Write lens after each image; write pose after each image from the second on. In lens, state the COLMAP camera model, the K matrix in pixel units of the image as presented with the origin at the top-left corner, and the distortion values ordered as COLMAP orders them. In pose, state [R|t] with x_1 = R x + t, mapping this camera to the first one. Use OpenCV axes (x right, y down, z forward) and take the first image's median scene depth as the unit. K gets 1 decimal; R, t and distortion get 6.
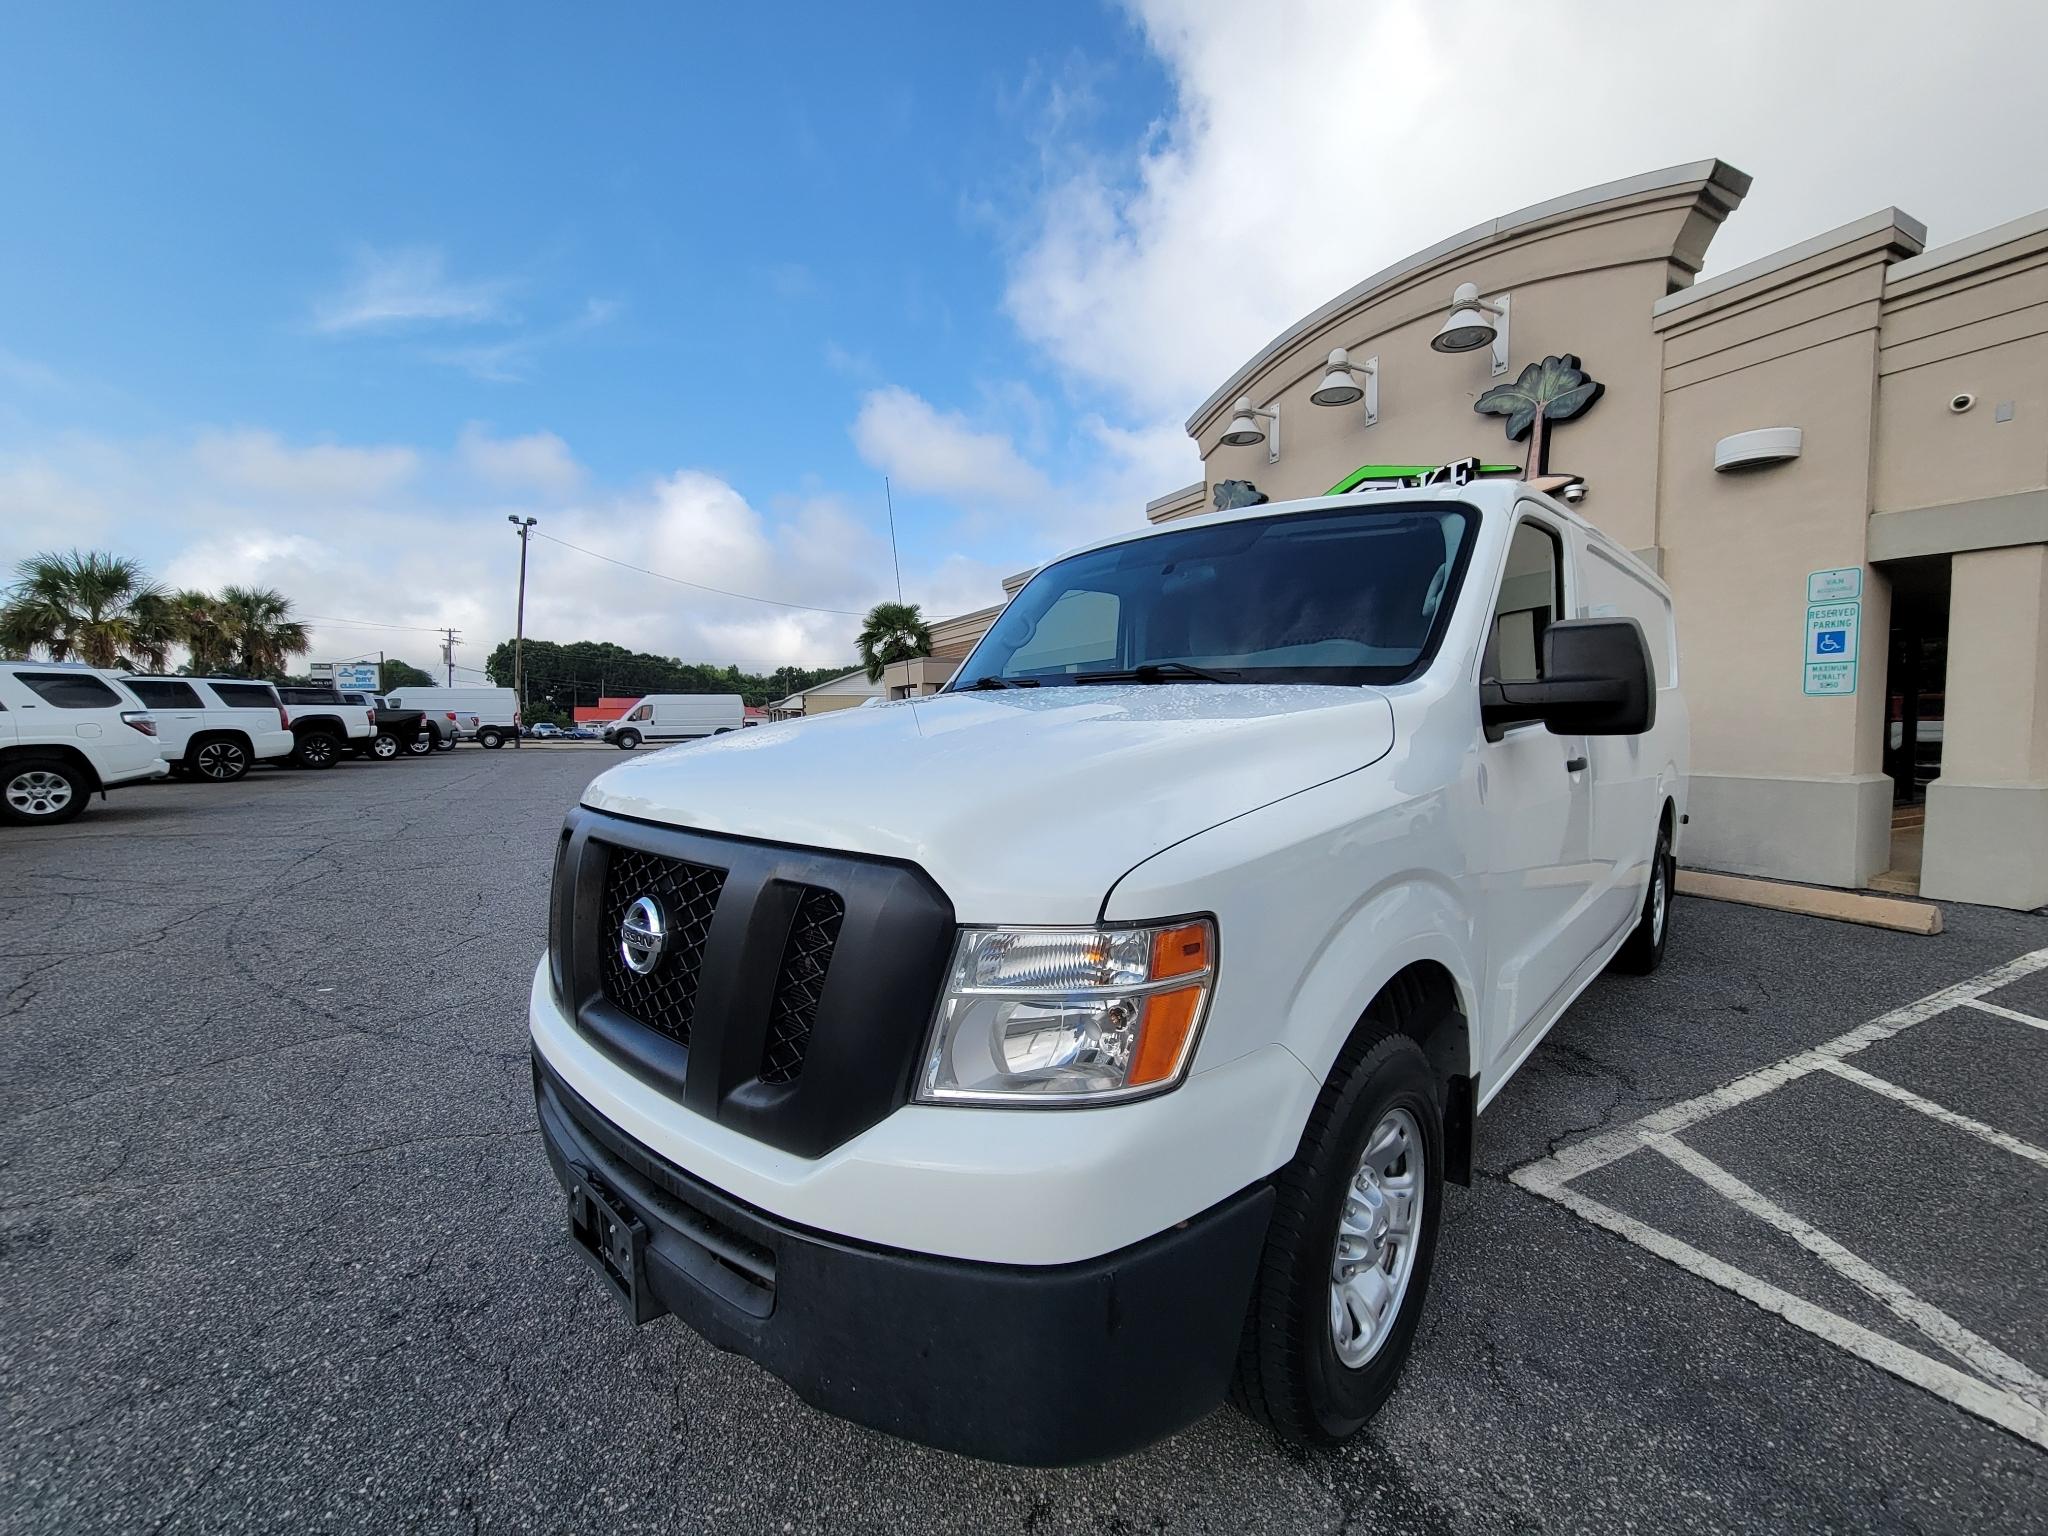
lens RADIAL K [[833.0, 0, 1033.1], [0, 833.0, 770.3], [0, 0, 1]] dist [0.000900, -0.000715]
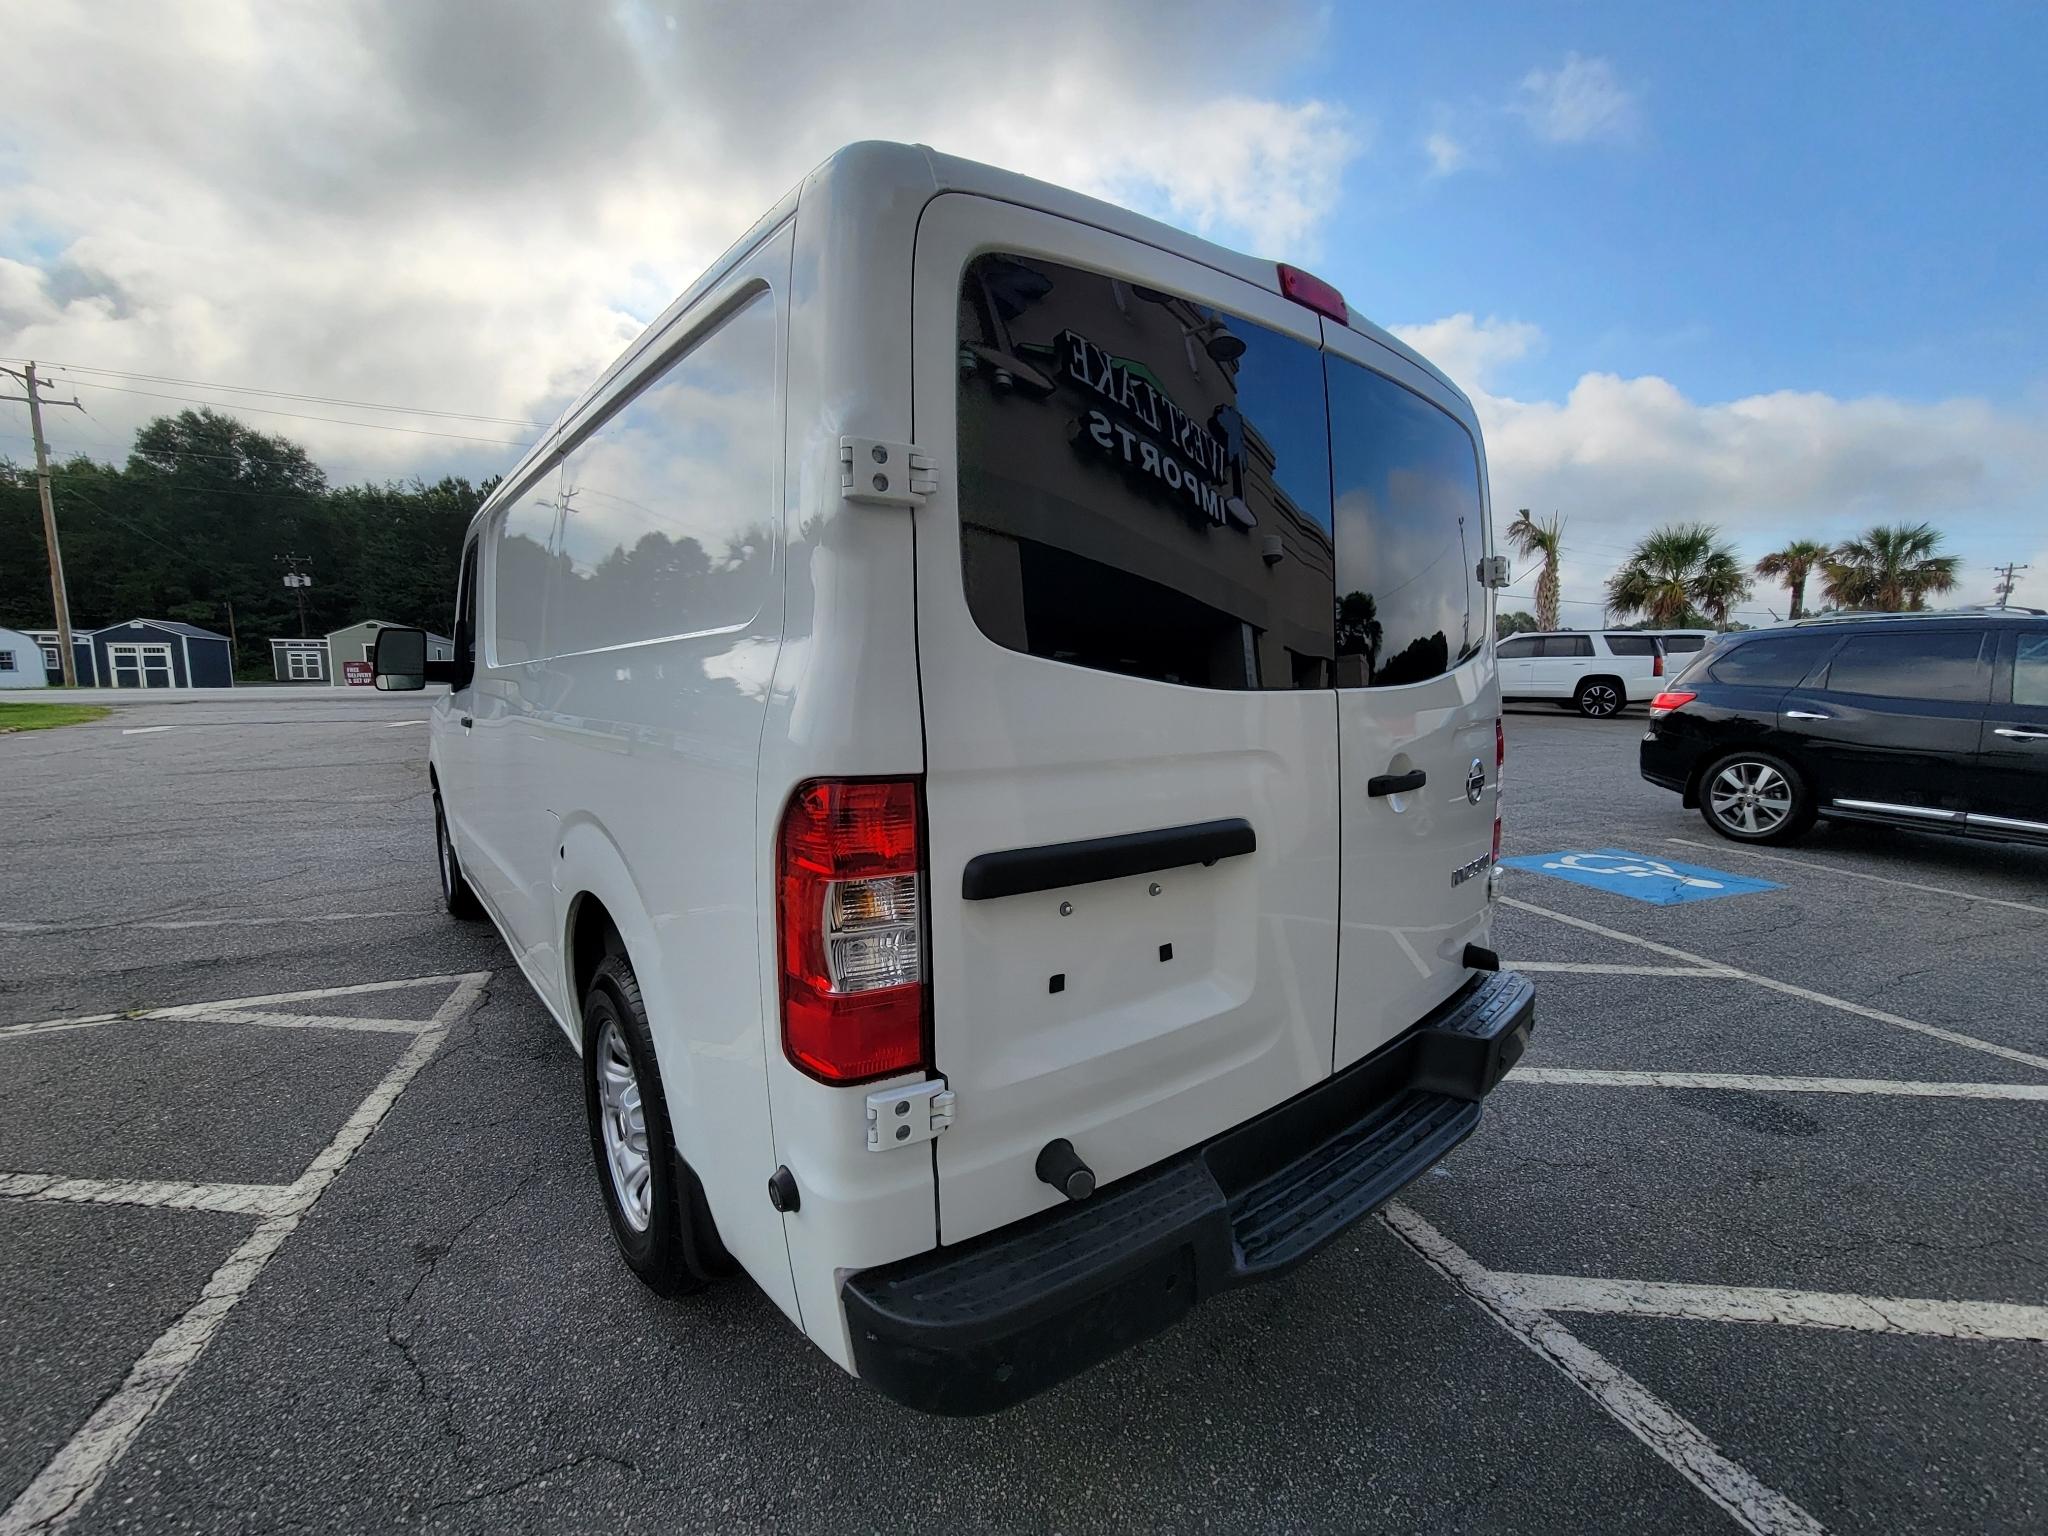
lens RADIAL K [[845.9, 0, 1040.3], [0, 845.9, 763.7], [0, 0, 1]] dist [-0.001685, 0.000321]
pose [[-0.113589, 0.125619, -0.985554, 0.641094], [-0.067501, 0.988707, 0.133801, -0.061783], [0.991232, 0.081724, -0.103827, 0.699607]]
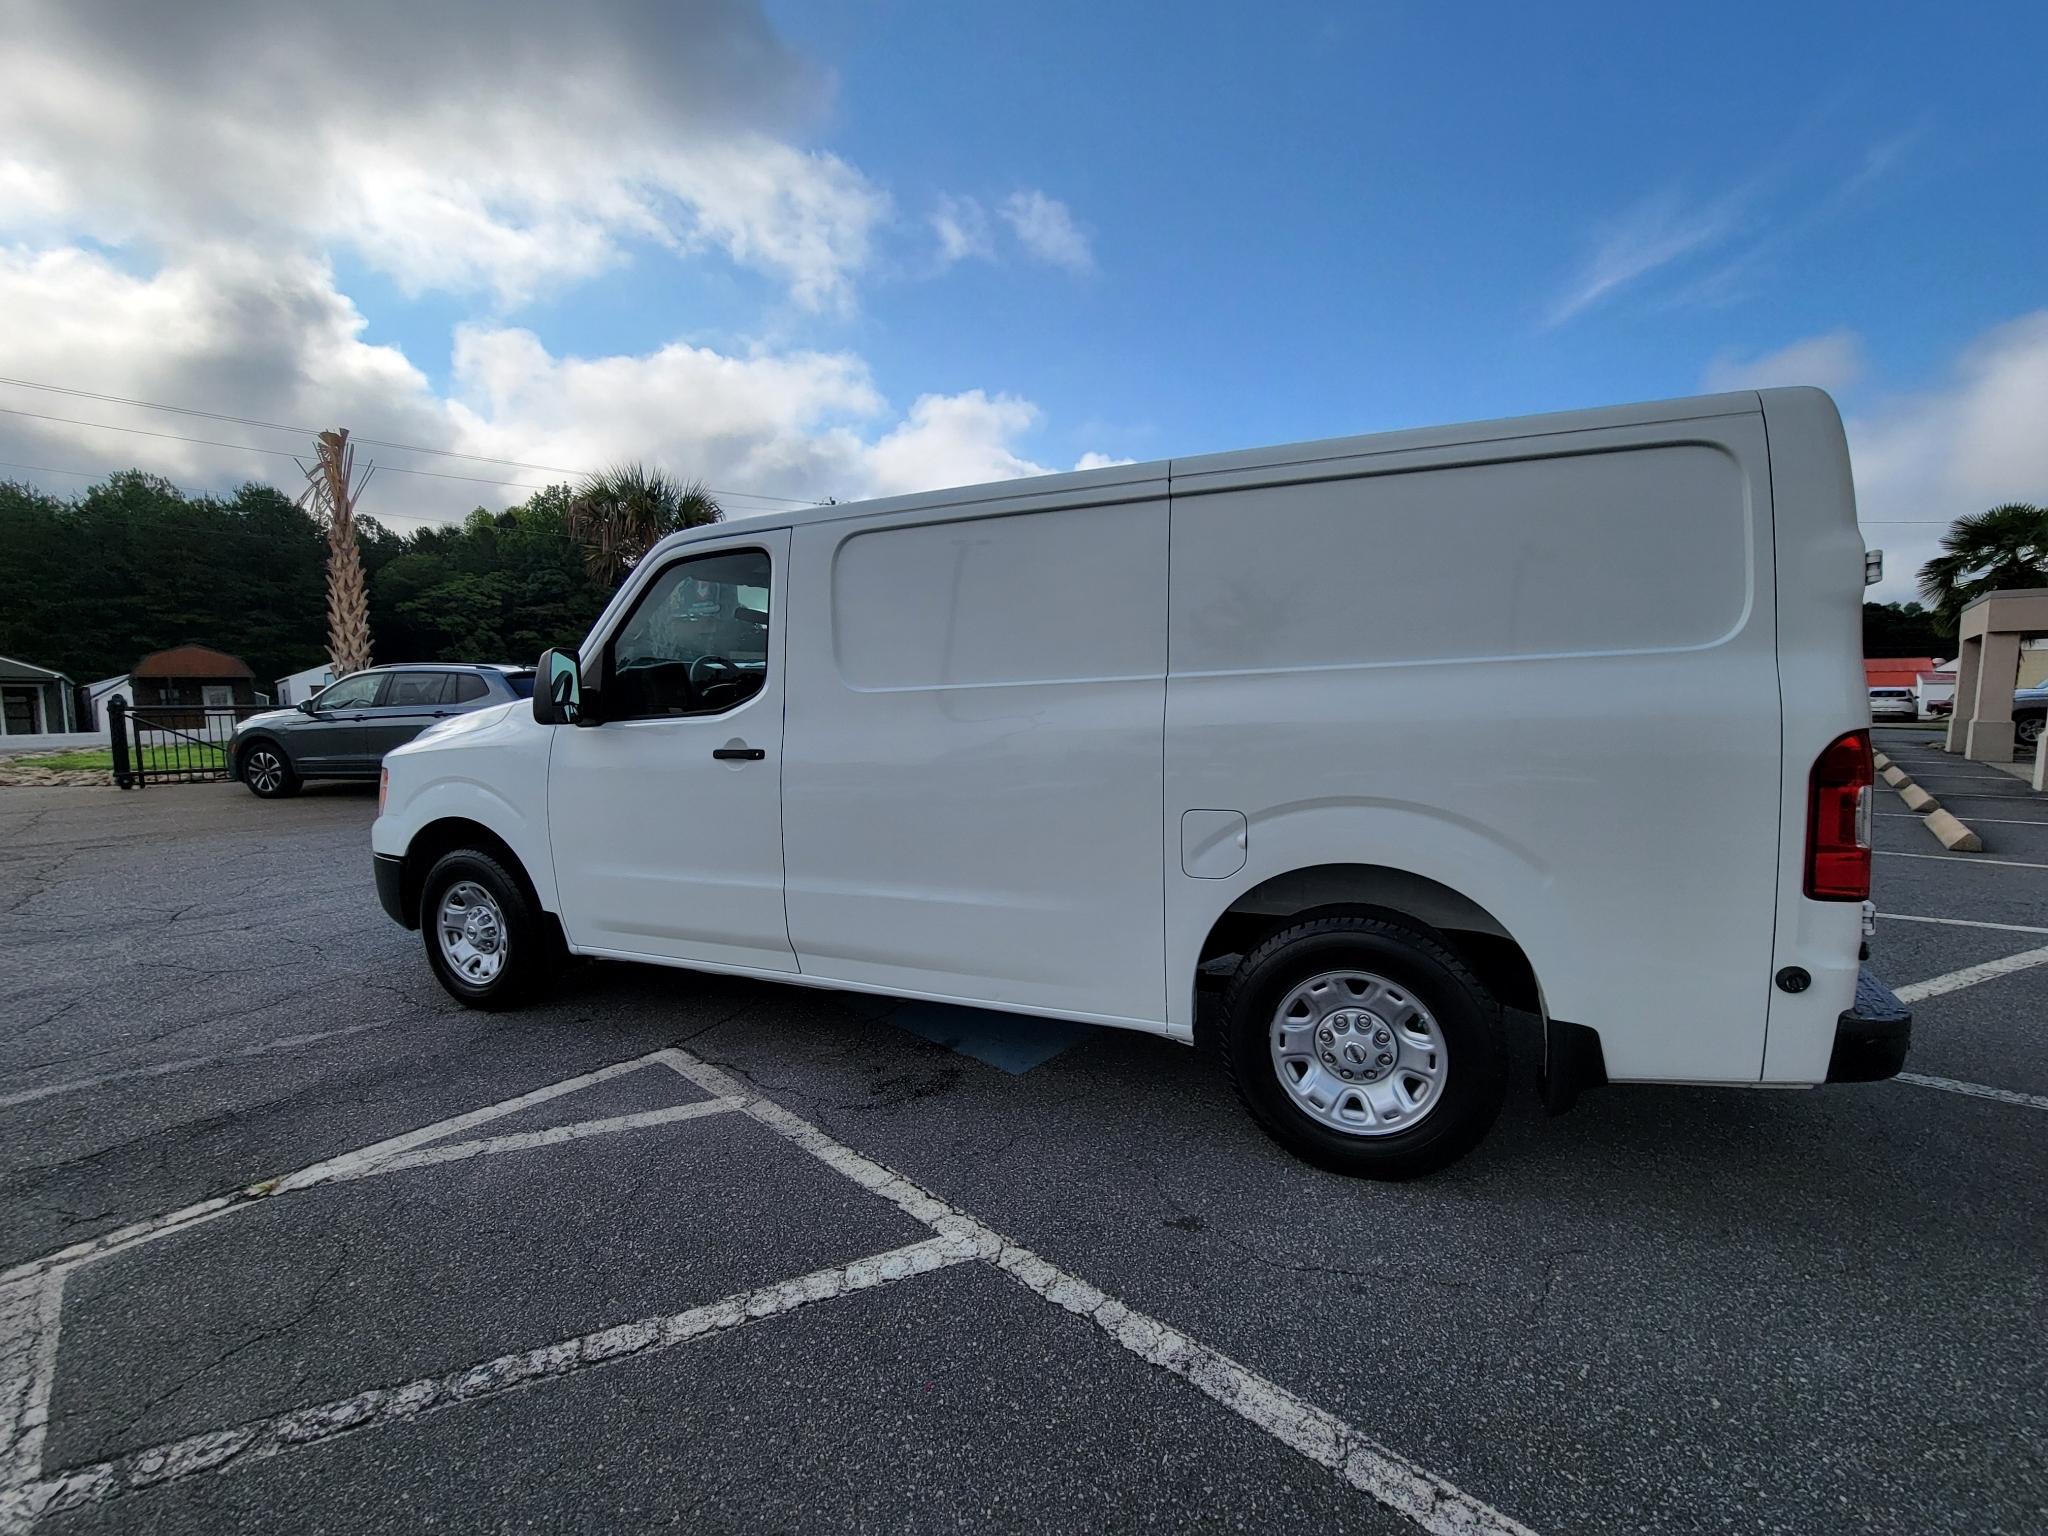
lens RADIAL K [[845.9, 0, 1040.3], [0, 845.9, 763.7], [0, 0, 1]] dist [-0.001685, 0.000321]
pose [[0.362162, 0.081485, -0.928547, 0.656120], [-0.054547, 0.996317, 0.066158, -0.032653], [0.930518, 0.026689, 0.365273, 0.334627]]
